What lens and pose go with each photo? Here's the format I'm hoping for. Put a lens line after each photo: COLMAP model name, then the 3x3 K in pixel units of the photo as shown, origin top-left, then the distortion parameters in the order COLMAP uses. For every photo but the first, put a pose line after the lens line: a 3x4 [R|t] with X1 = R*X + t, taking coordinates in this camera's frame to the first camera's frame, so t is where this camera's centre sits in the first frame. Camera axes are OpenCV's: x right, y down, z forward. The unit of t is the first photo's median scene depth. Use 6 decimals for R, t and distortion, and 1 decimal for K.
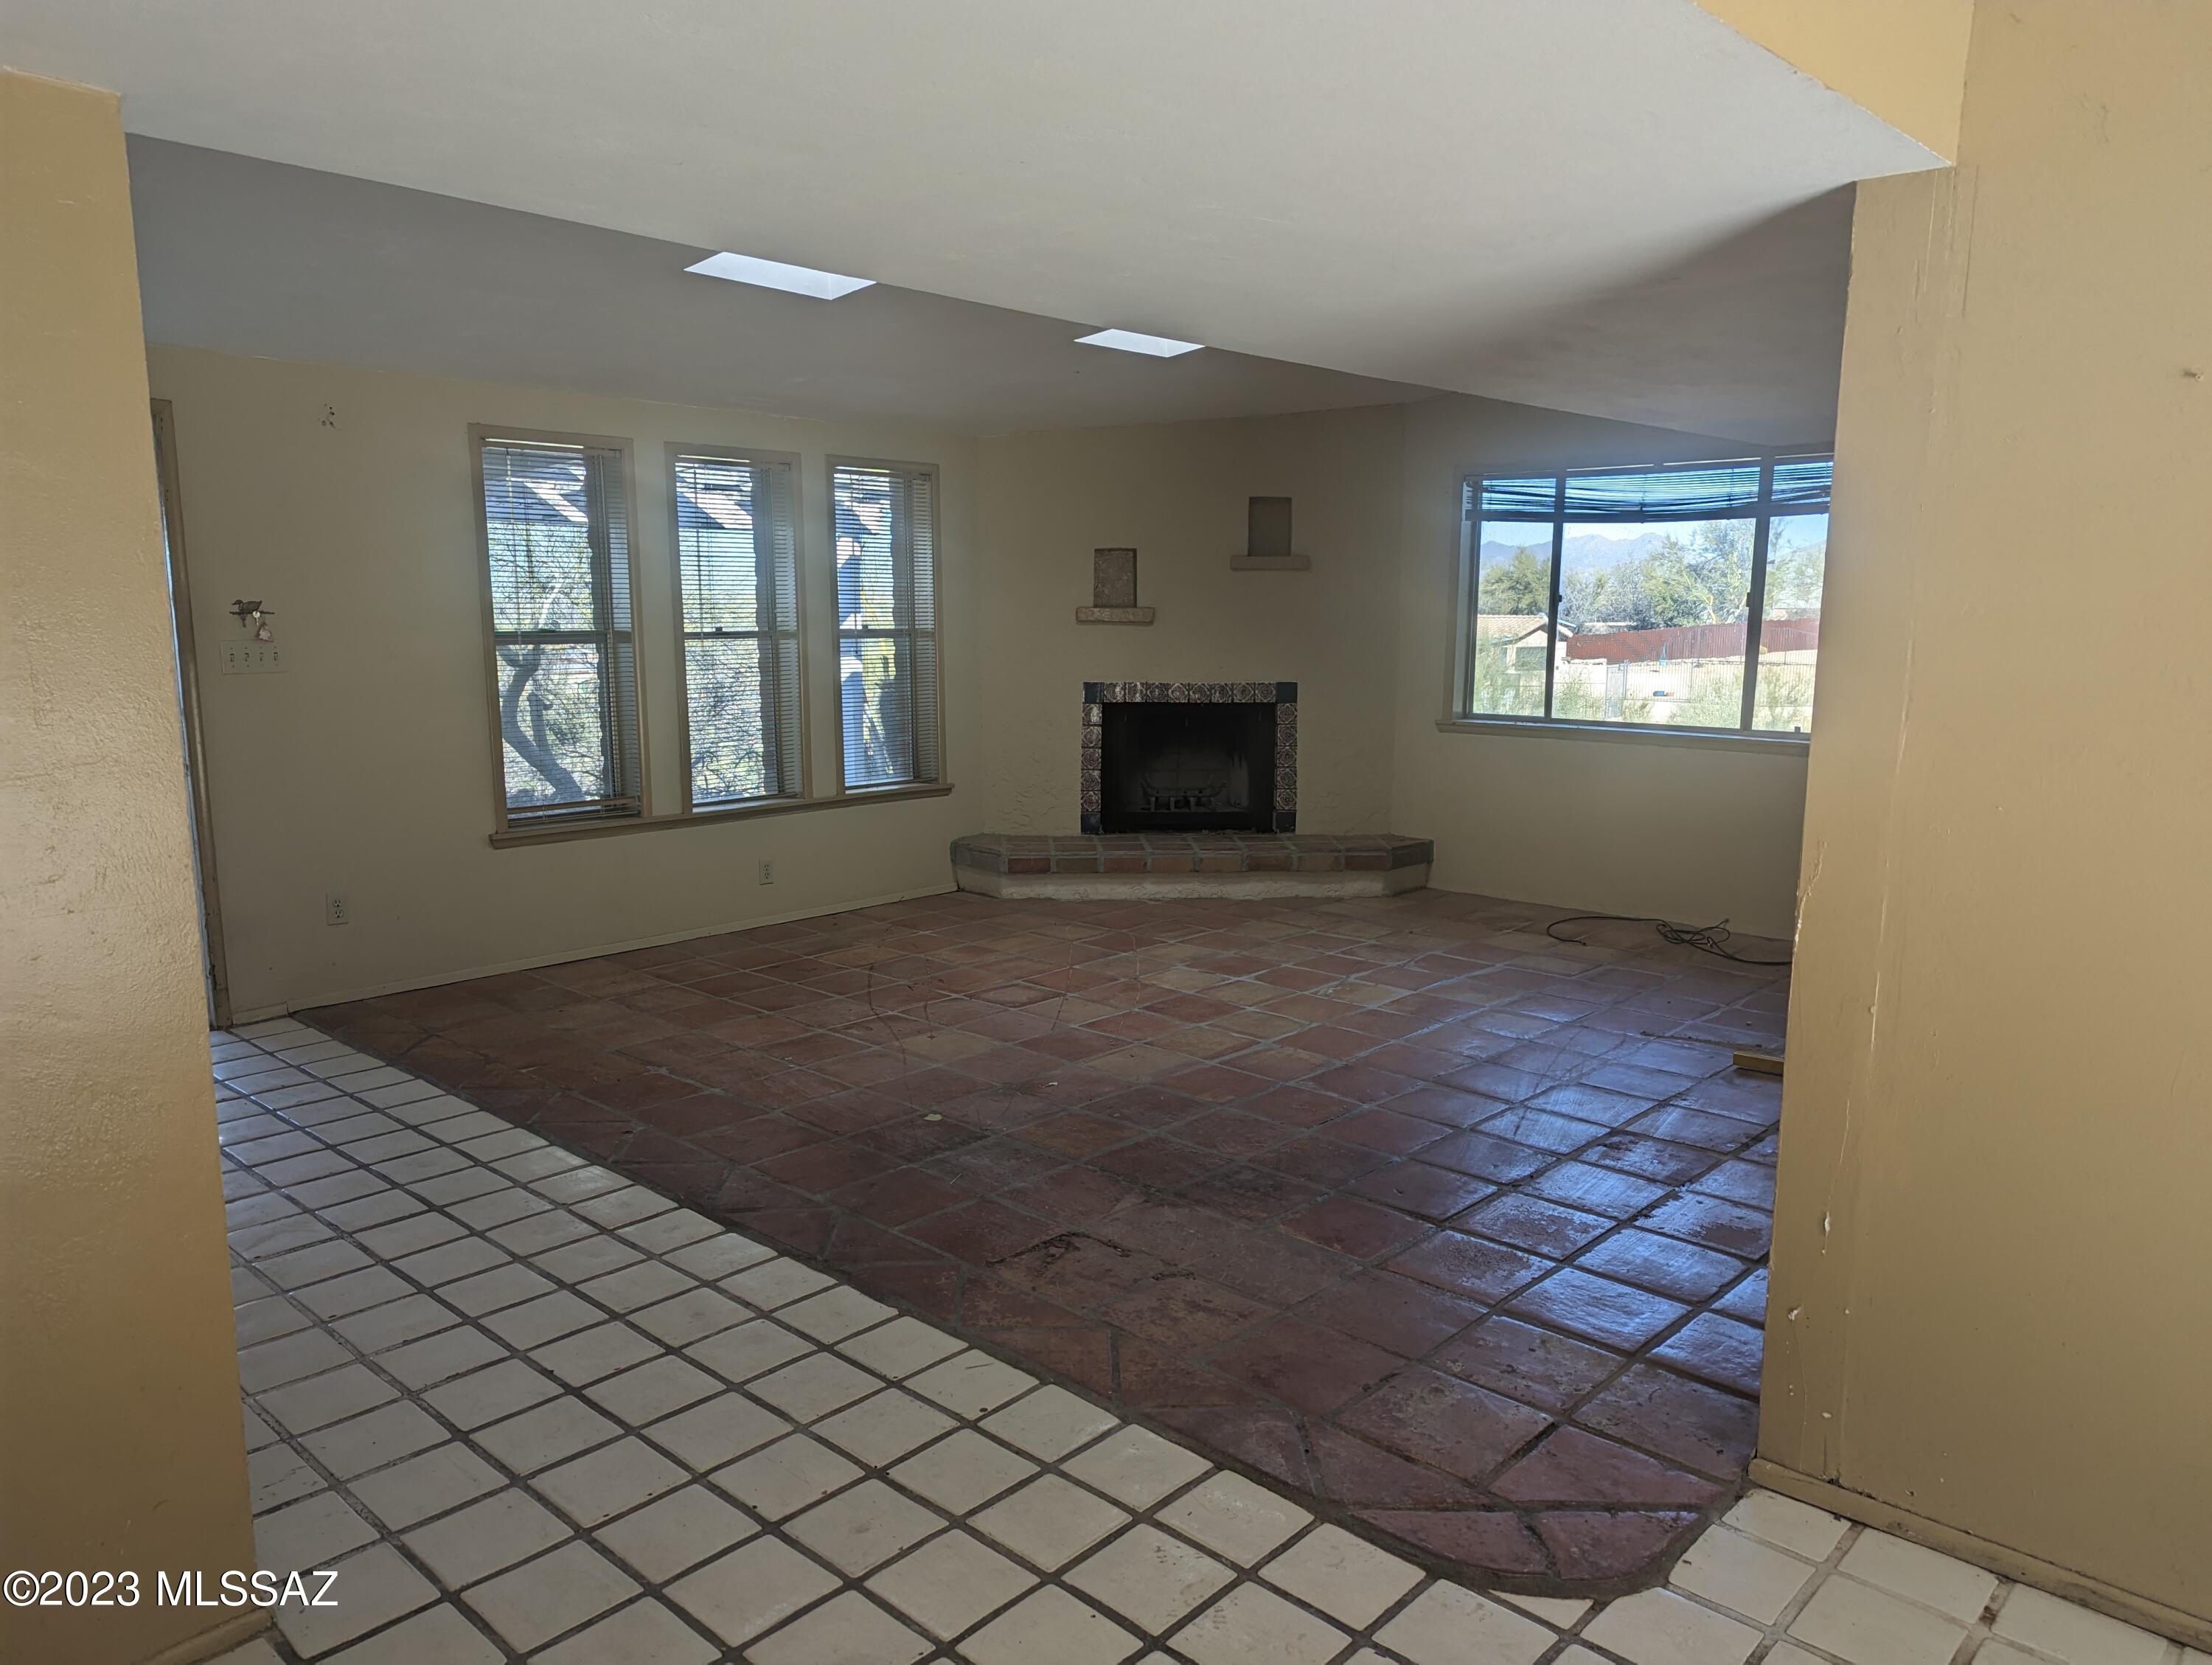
lens RADIAL K [[1551.9, 0, 1087.9], [0, 1551.9, 835.6], [0, 0, 1]] dist [0.078018, -0.071354]
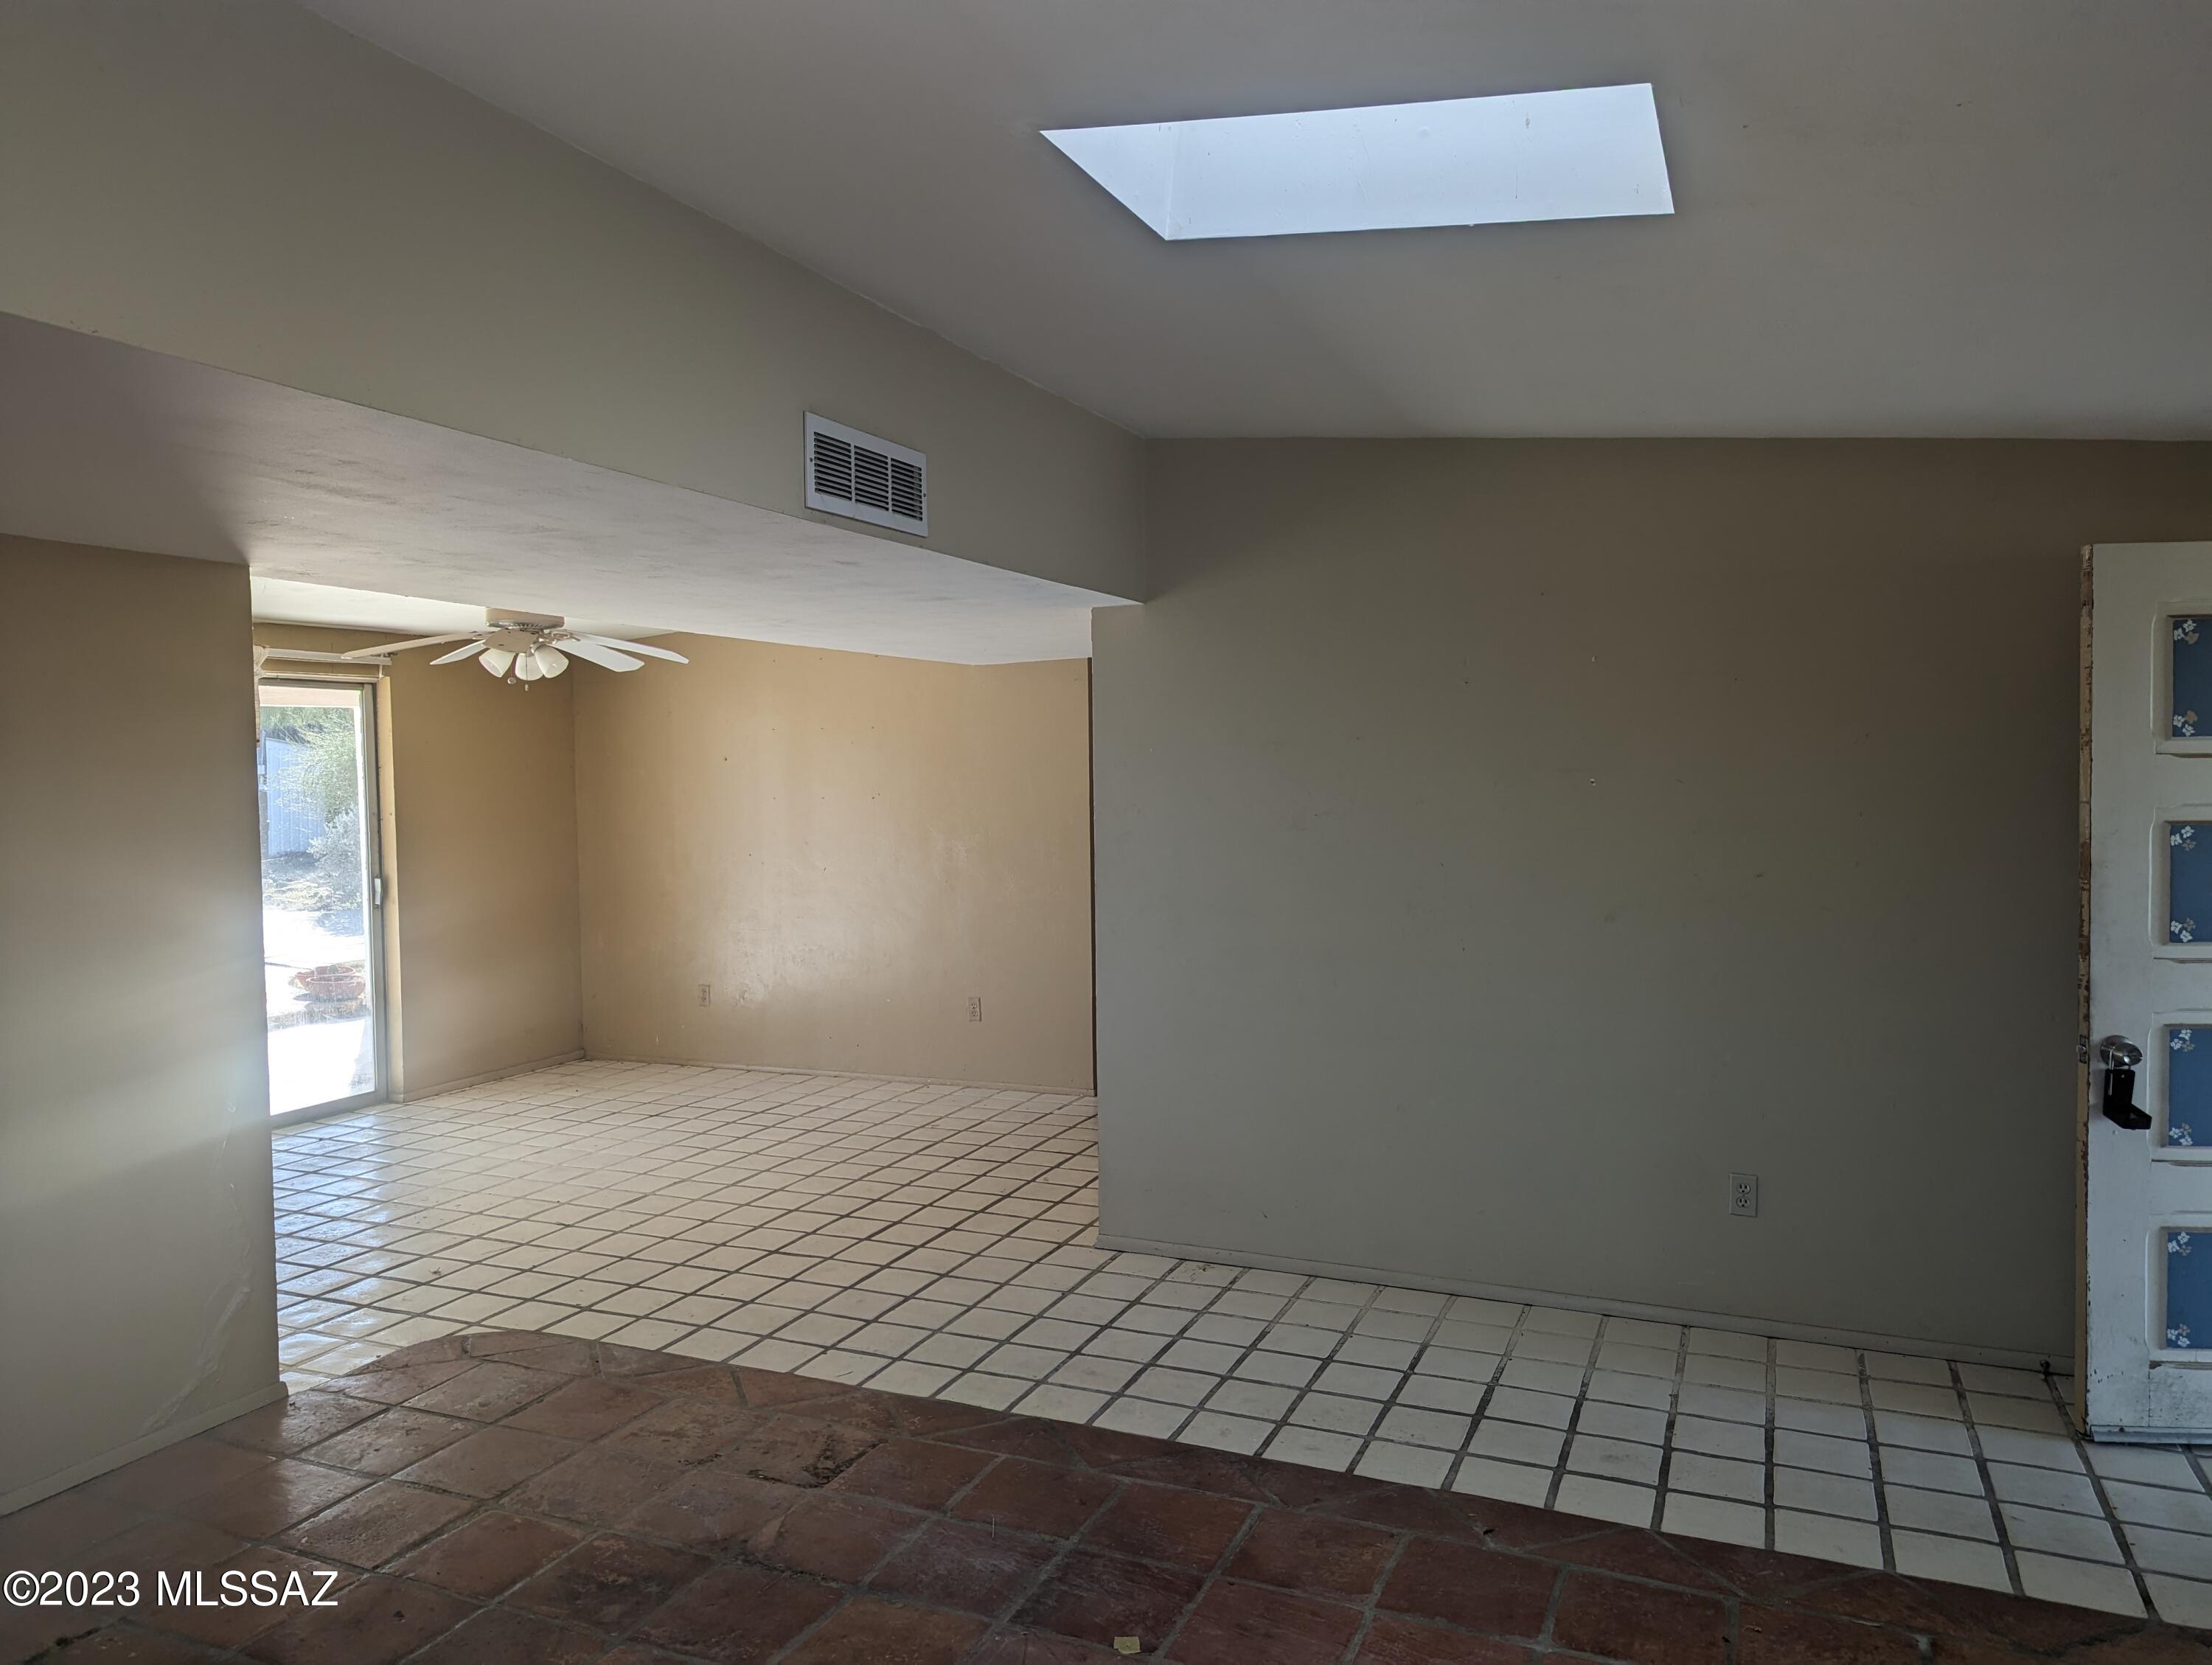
lens RADIAL K [[1561.2, 0, 1106.0], [0, 1561.2, 832.5], [0, 0, 1]] dist [0.058755, -0.066537]
pose [[-0.937502, 0.023013, -0.347217, 0.155627], [-0.041859, 0.983107, 0.178180, -0.323484], [0.345452, 0.181579, -0.920702, 1.971229]]
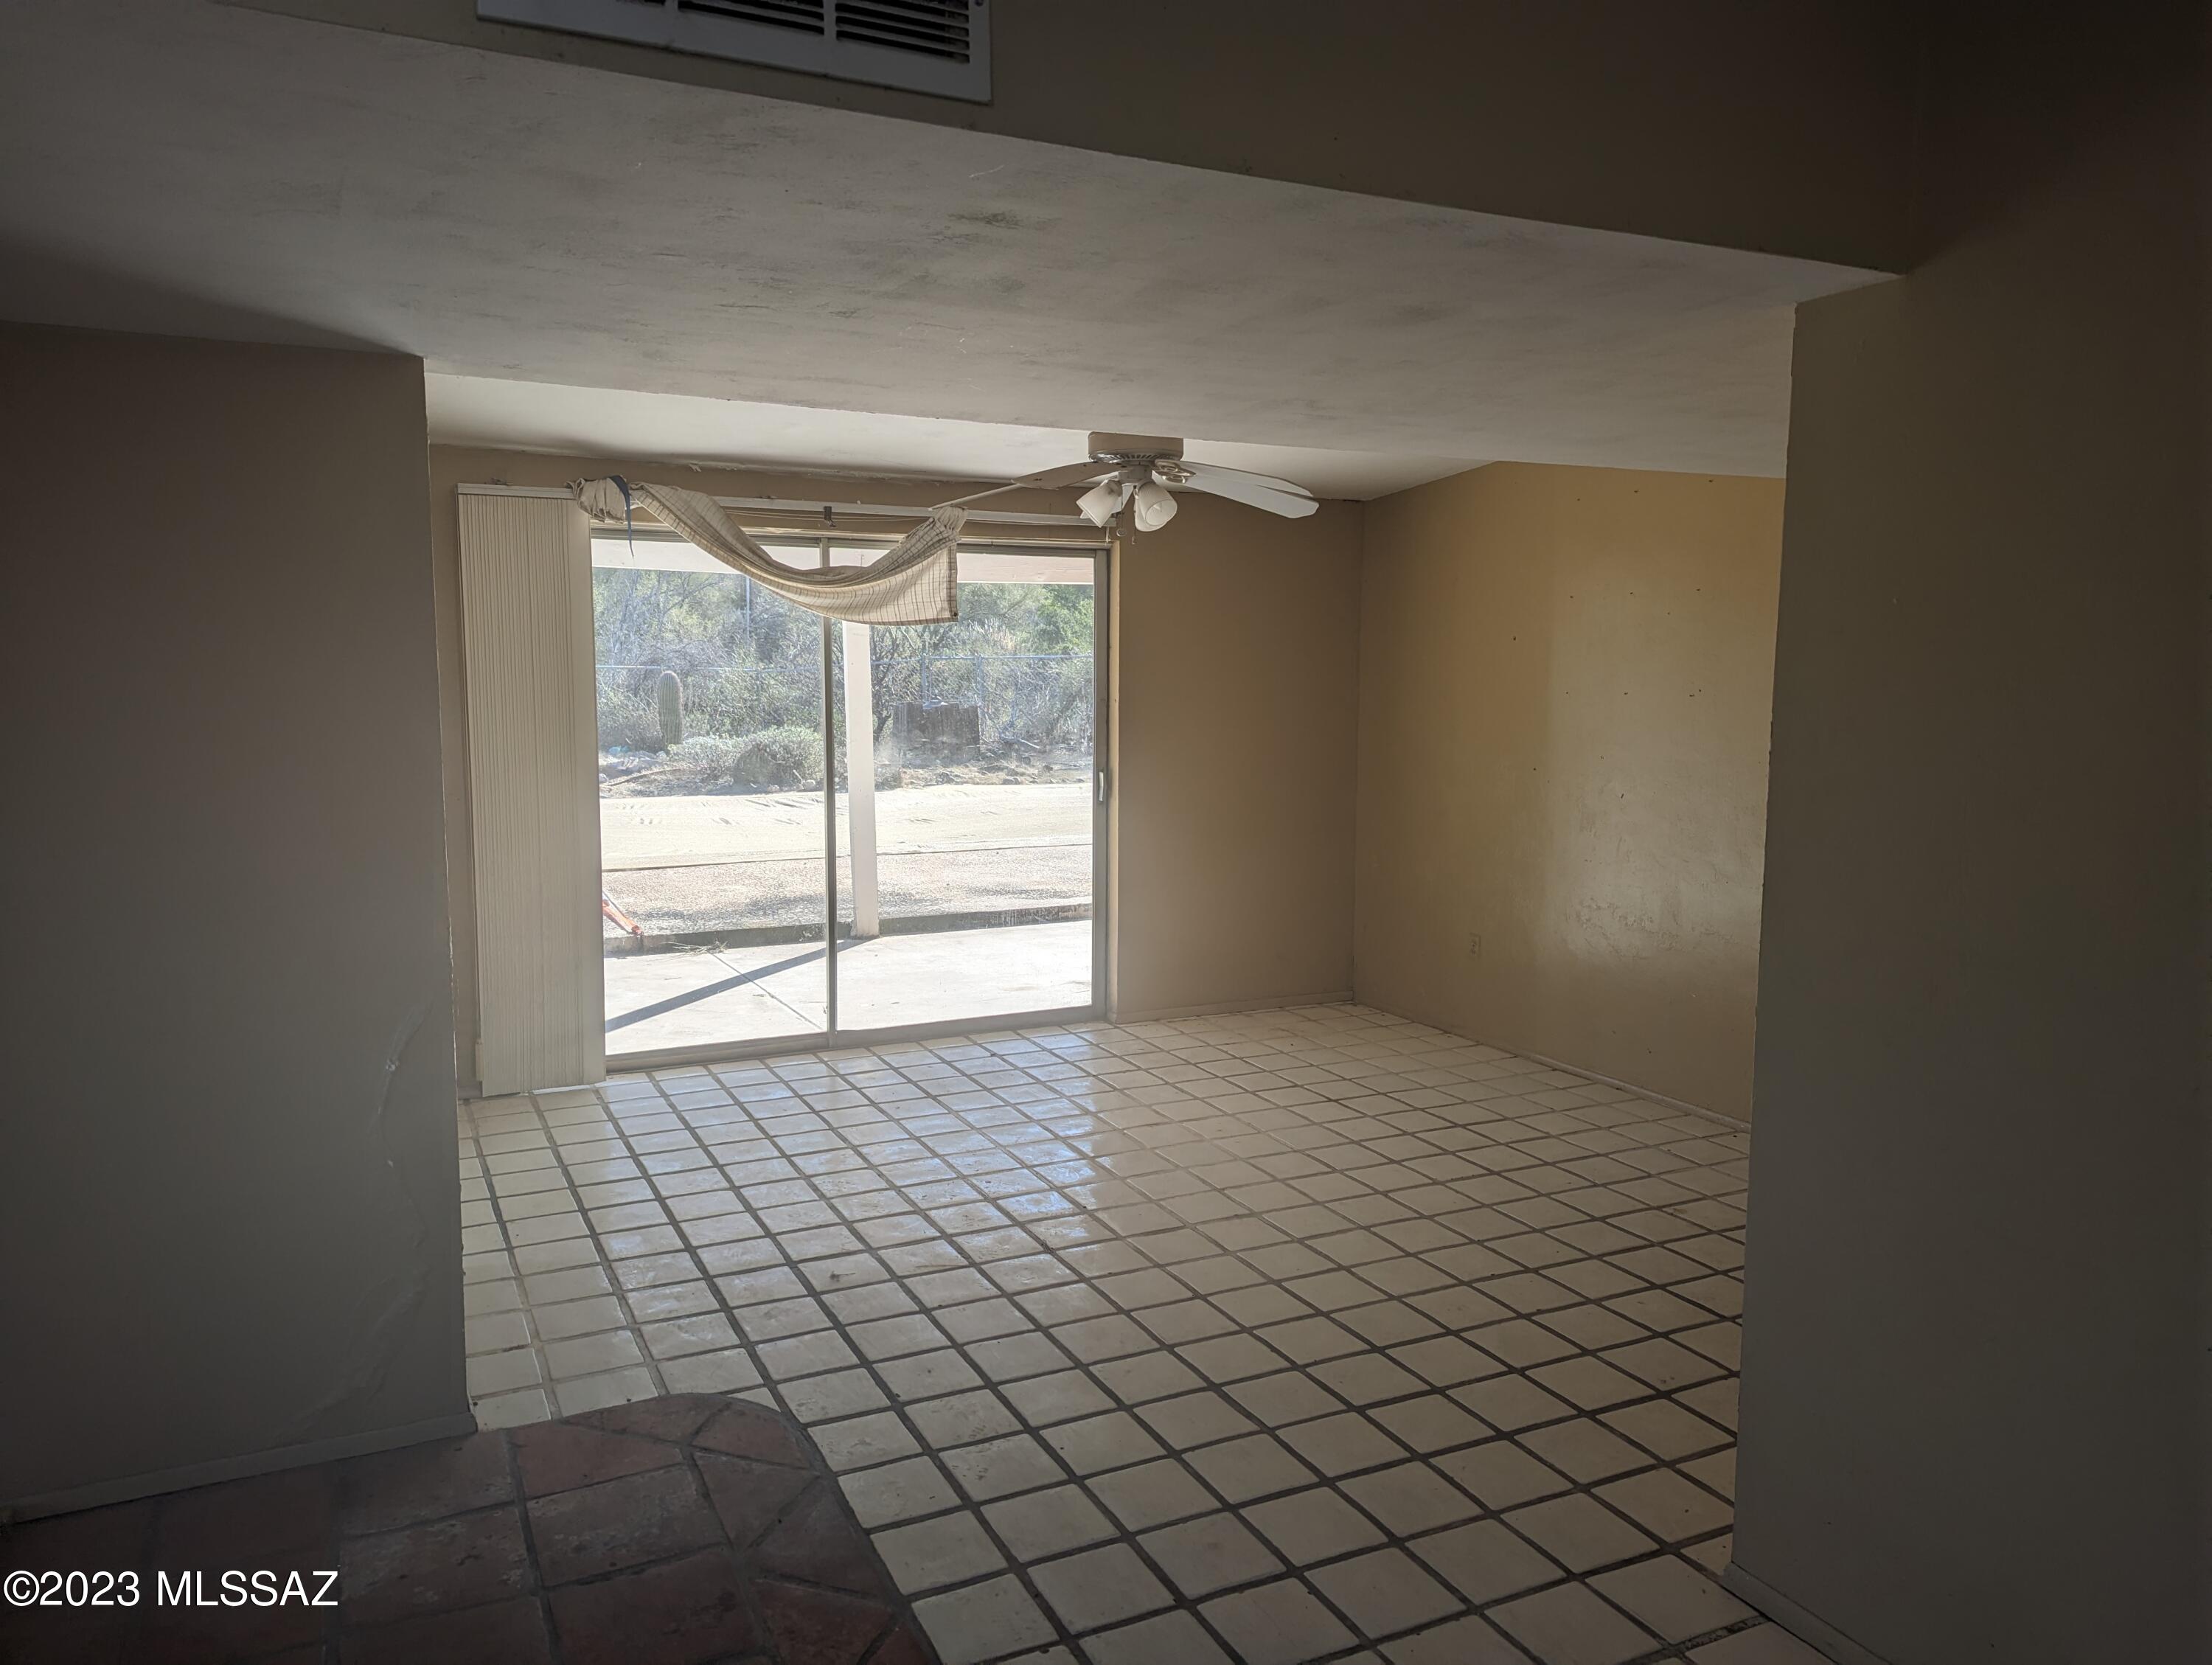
lens RADIAL K [[1551.9, 0, 1087.9], [0, 1551.9, 835.6], [0, 0, 1]] dist [0.078018, -0.071354]
pose [[-0.934031, -0.045788, 0.354246, -0.311118], [0.046202, 0.967931, 0.246930, -0.227846], [-0.354192, 0.247007, -0.901962, 1.382783]]
